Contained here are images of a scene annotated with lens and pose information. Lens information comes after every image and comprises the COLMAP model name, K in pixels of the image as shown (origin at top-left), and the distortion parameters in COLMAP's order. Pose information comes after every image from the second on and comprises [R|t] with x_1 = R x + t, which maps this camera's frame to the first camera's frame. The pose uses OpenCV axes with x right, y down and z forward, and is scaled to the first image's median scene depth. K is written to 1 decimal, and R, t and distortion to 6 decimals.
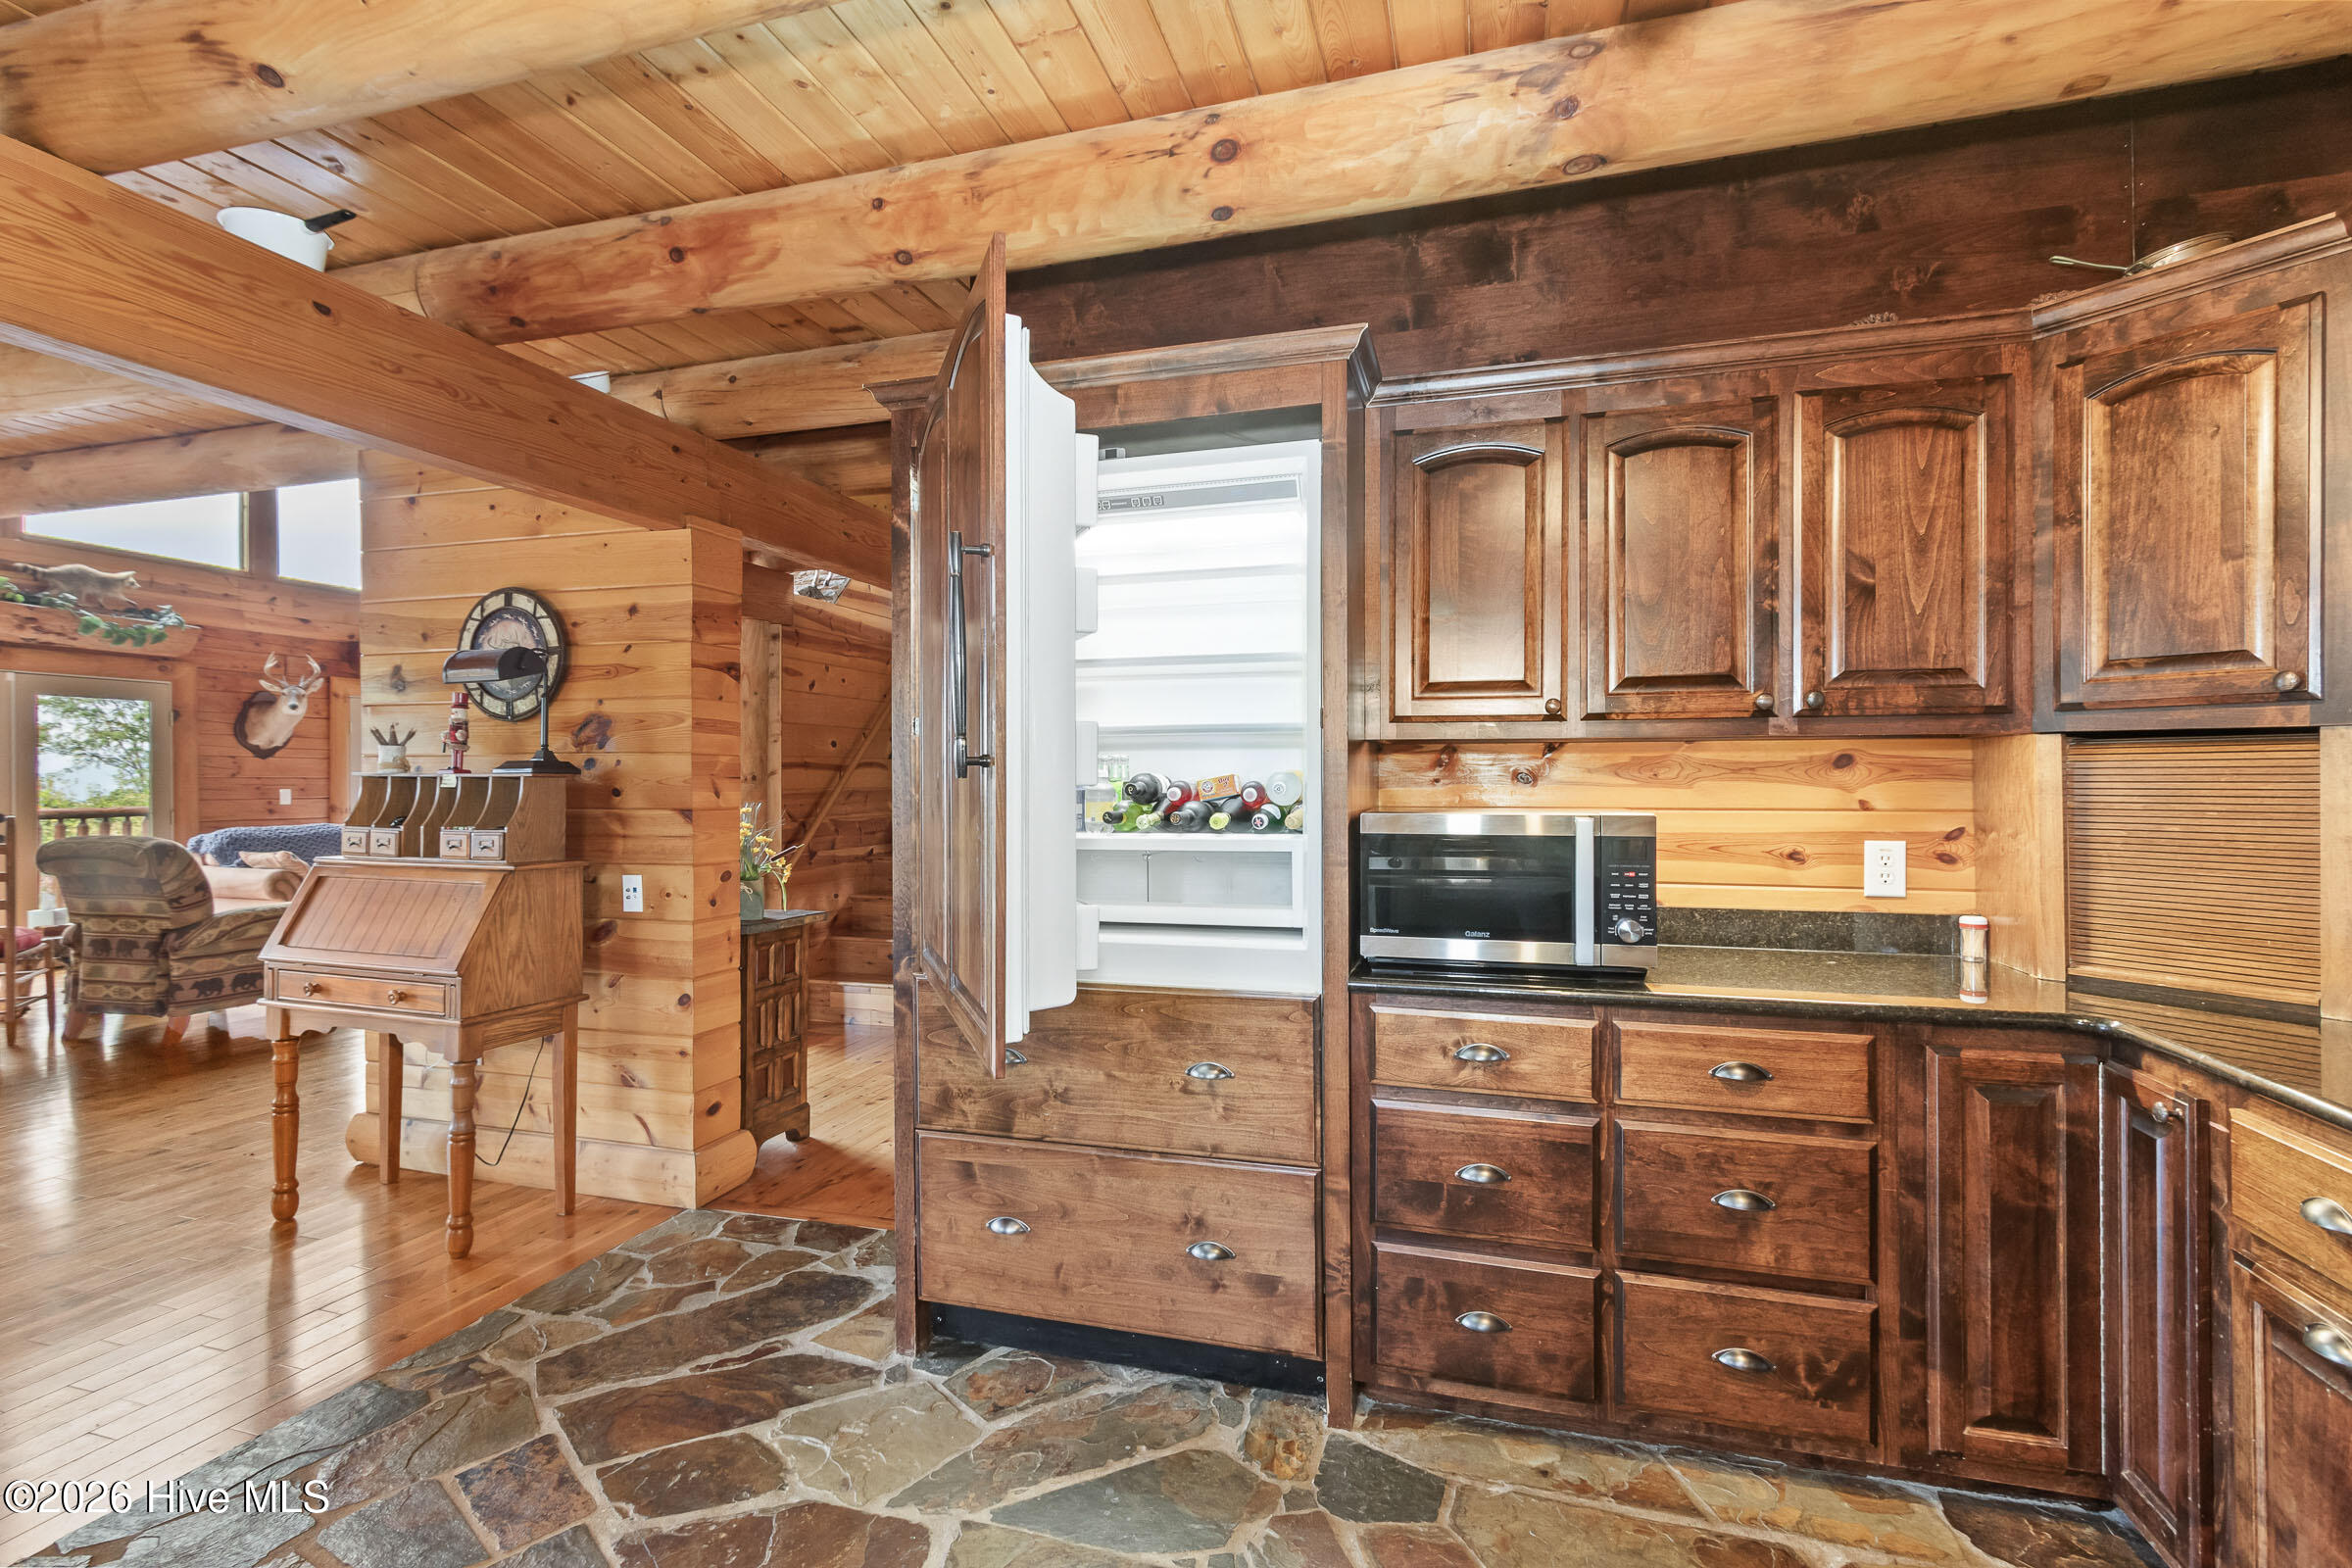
lens RADIAL K [[1112.6, 0, 1174.7], [0, 1112.6, 782.0], [0, 0, 1]] dist [0.008322, -0.003124]
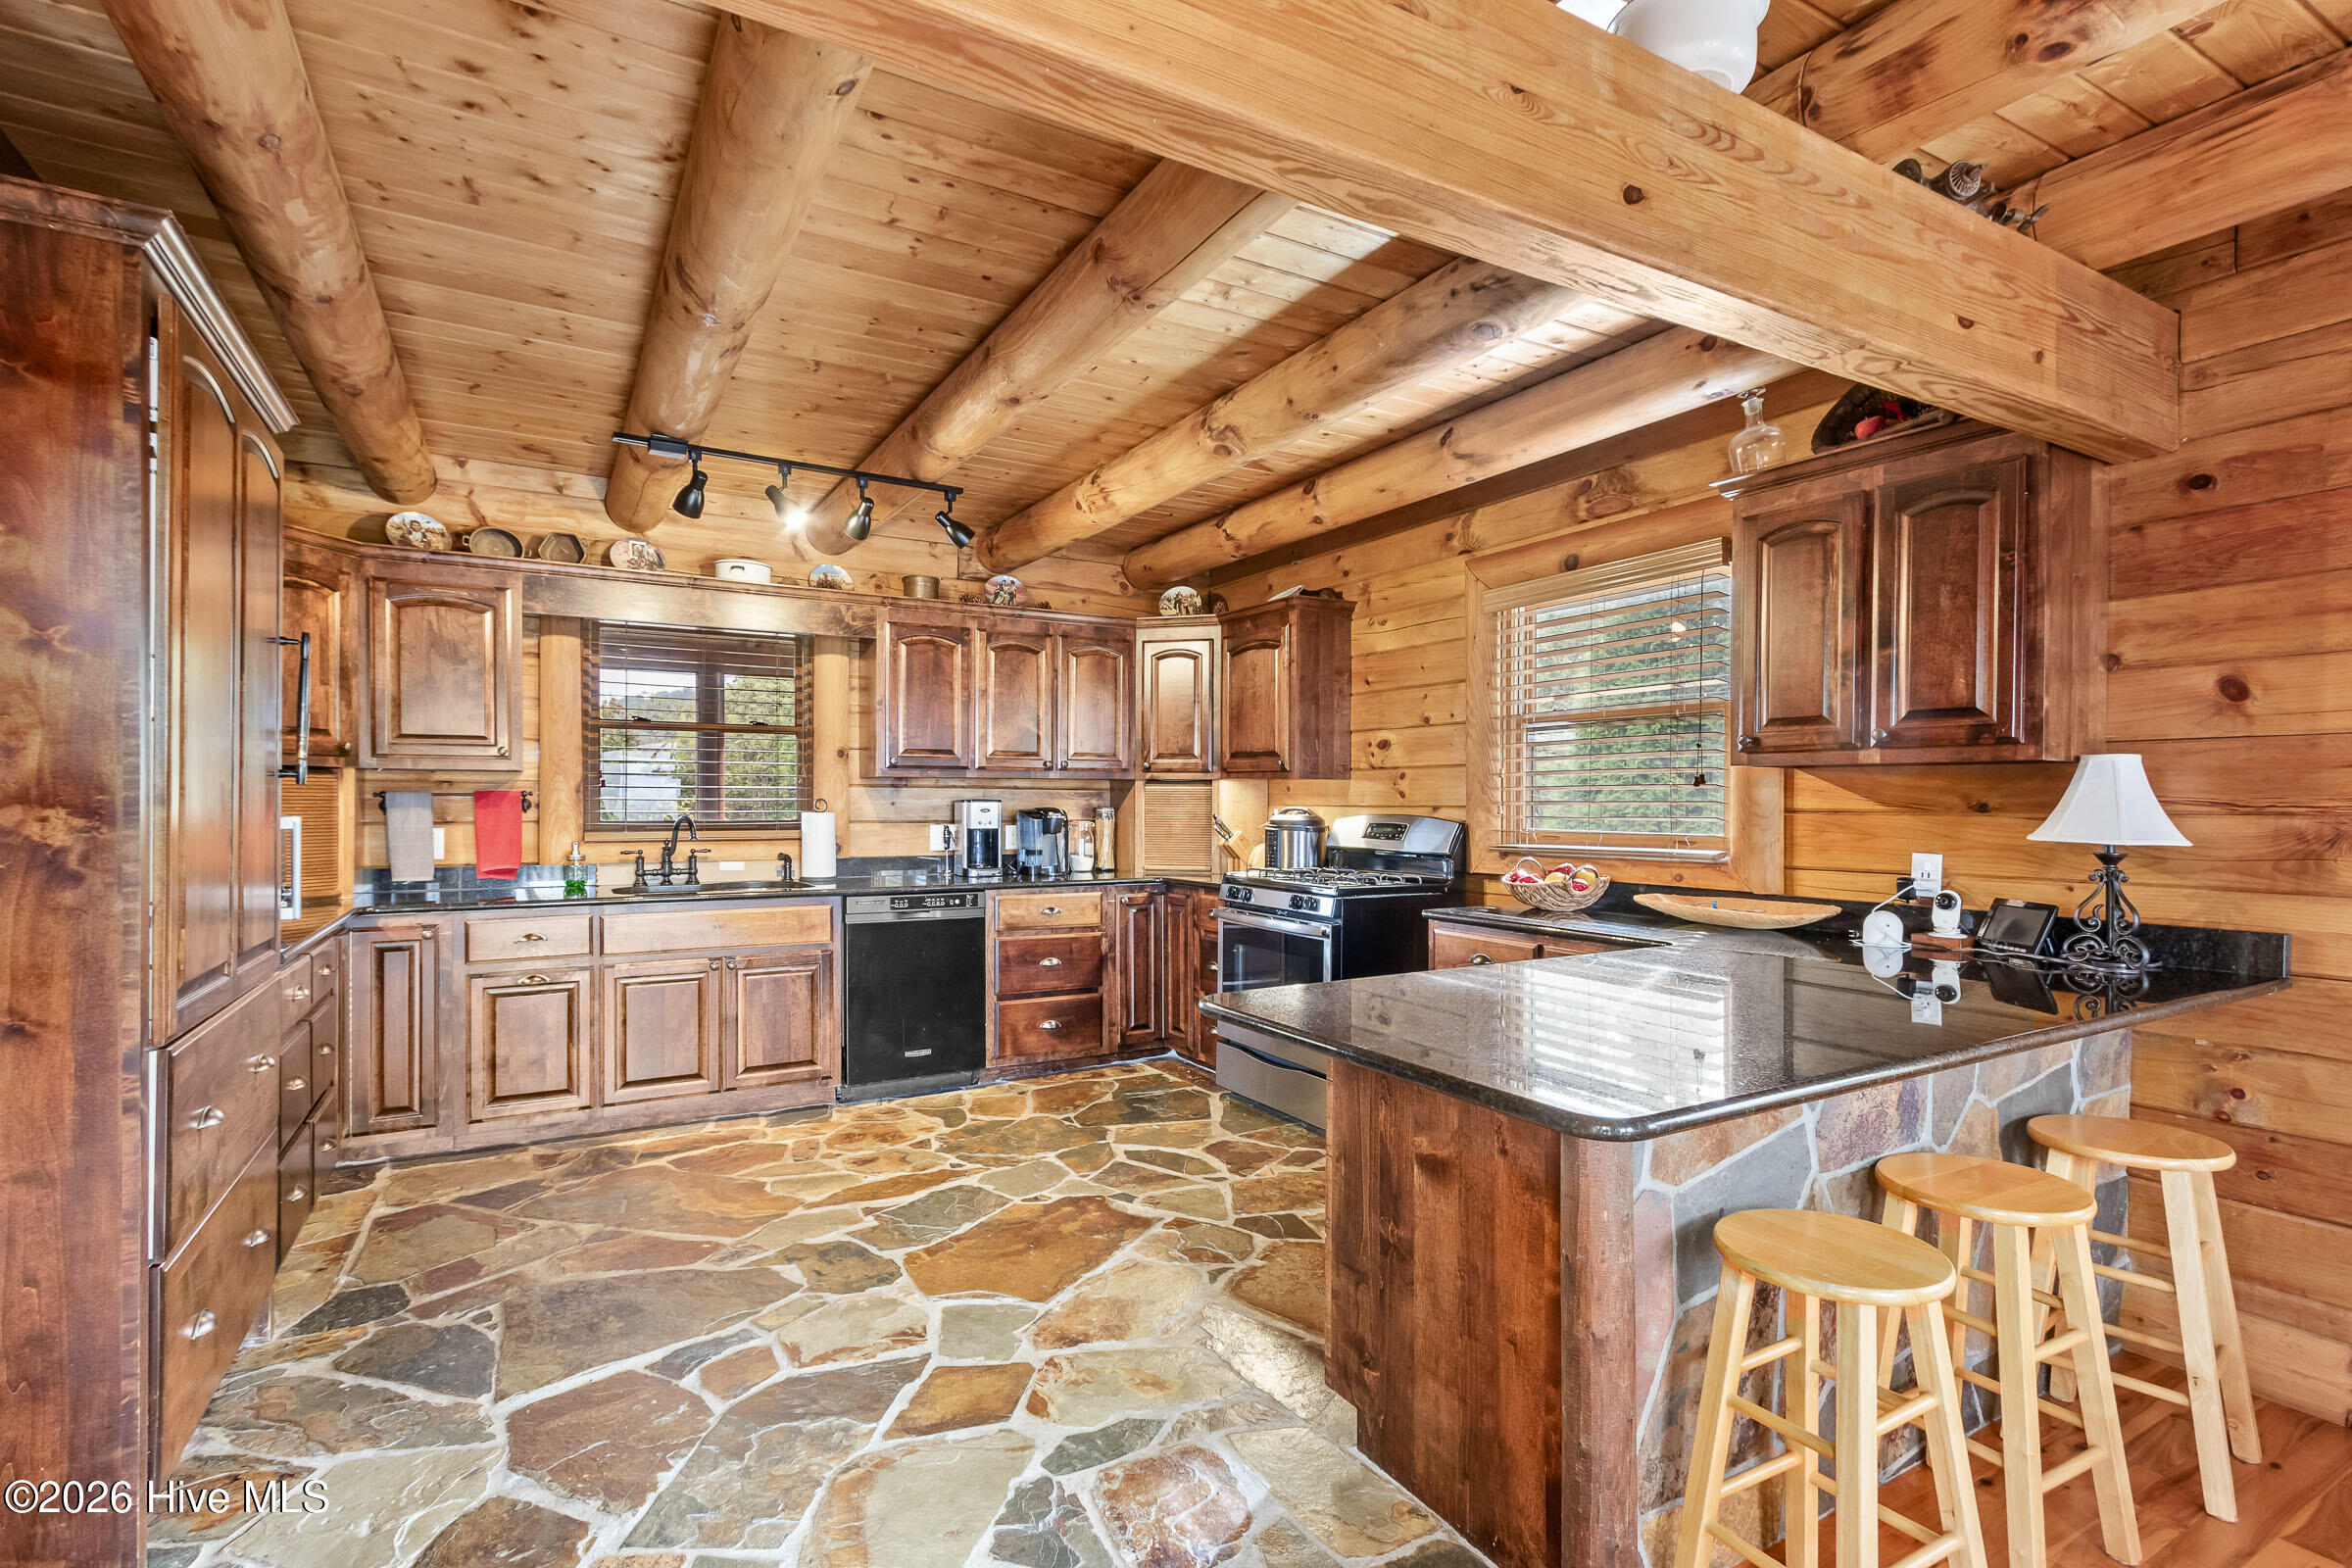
lens RADIAL K [[1112.6, 0, 1159.0], [0, 1112.6, 796.9], [0, 0, 1]] dist [0.008322, -0.003124]
pose [[-0.725452, 0.000433, 0.688273, -1.502582], [-0.001635, 0.999996, -0.002353, 0.010322], [-0.688271, -0.002832, -0.725448, 1.352342]]
